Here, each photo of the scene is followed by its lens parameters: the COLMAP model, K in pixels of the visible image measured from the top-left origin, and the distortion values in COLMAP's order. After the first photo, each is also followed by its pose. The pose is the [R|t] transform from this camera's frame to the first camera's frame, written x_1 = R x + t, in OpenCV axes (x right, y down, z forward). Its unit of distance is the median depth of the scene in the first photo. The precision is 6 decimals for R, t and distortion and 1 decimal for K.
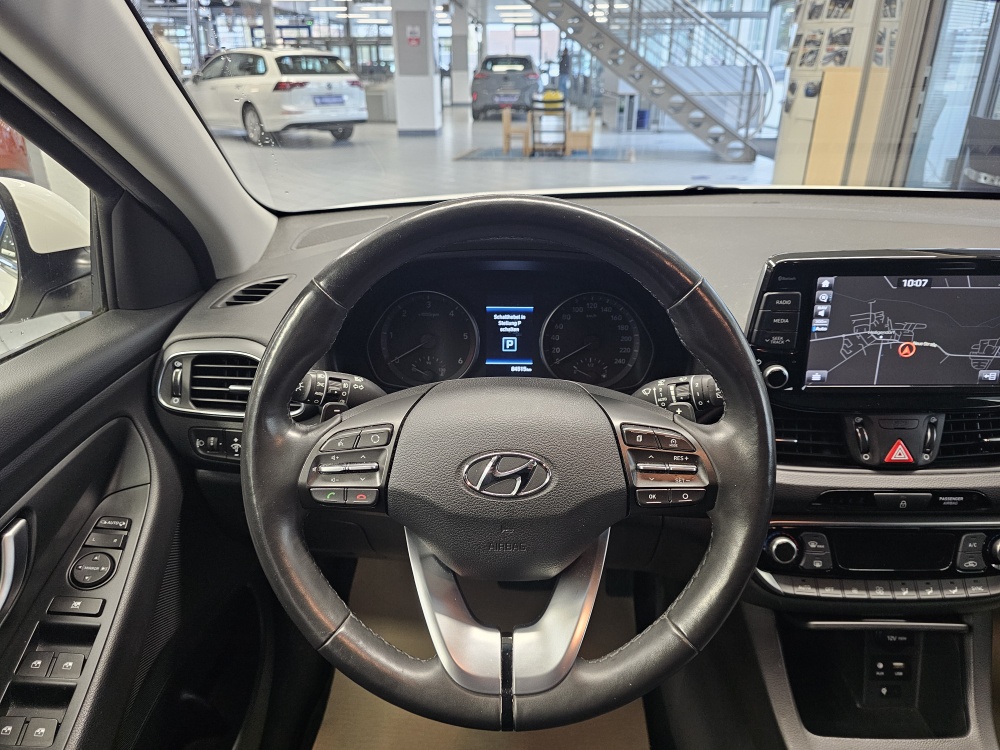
lens RADIAL K [[675.0, 0, 502.8], [0, 675.0, 377.8], [0, 0, 1]] dist [0.064173, -0.071628]
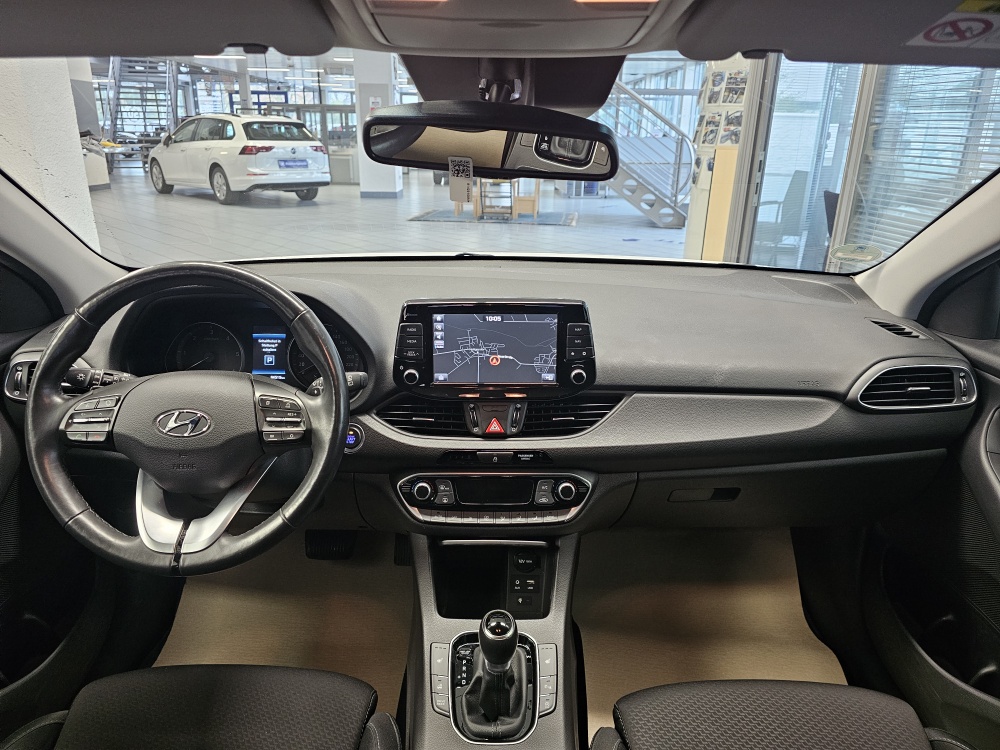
lens RADIAL K [[675.0, 0, 499.7], [0, 675.0, 374.7], [0, 0, 1]] dist [0.064173, -0.071628]
pose [[0.999506, 0.003748, 0.031200, 0.528904], [-0.001108, 0.996447, -0.084219, 0.117867], [-0.031405, 0.084143, 0.995959, -0.526729]]
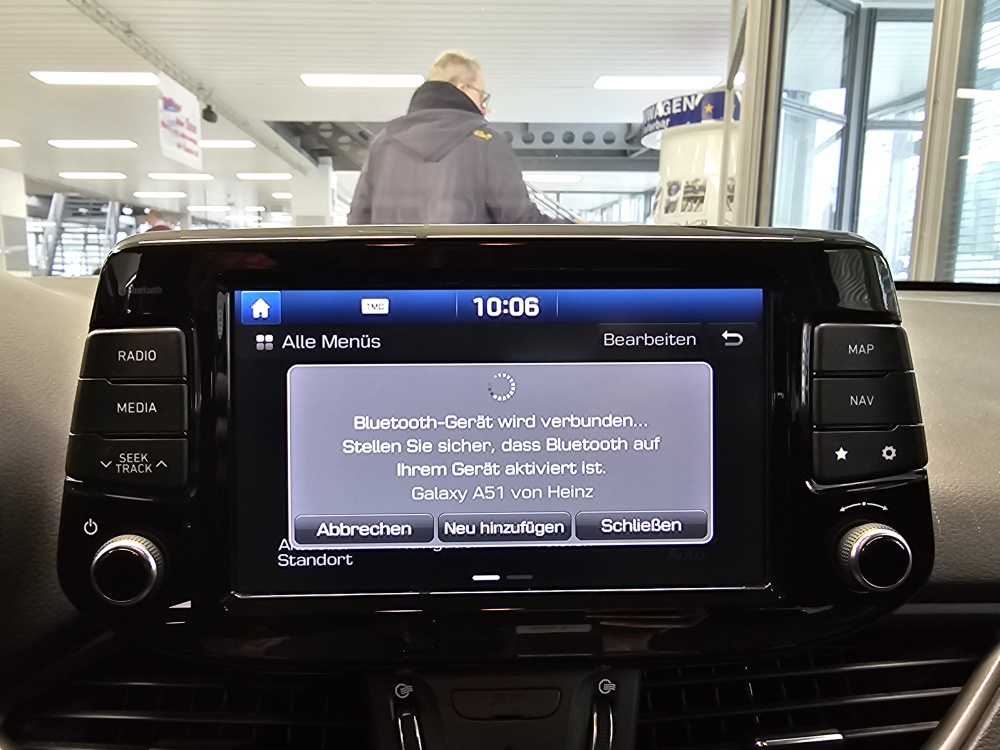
lens RADIAL K [[685.9, 0, 472.8], [0, 685.9, 374.4], [0, 0, 1]] dist [-0.018709, 0.013276]
pose [[0.998048, -0.000999, 0.062436, 0.527654], [0.018611, 0.959189, -0.282152, 0.003725], [-0.059606, 0.282764, 0.957336, 0.602370]]
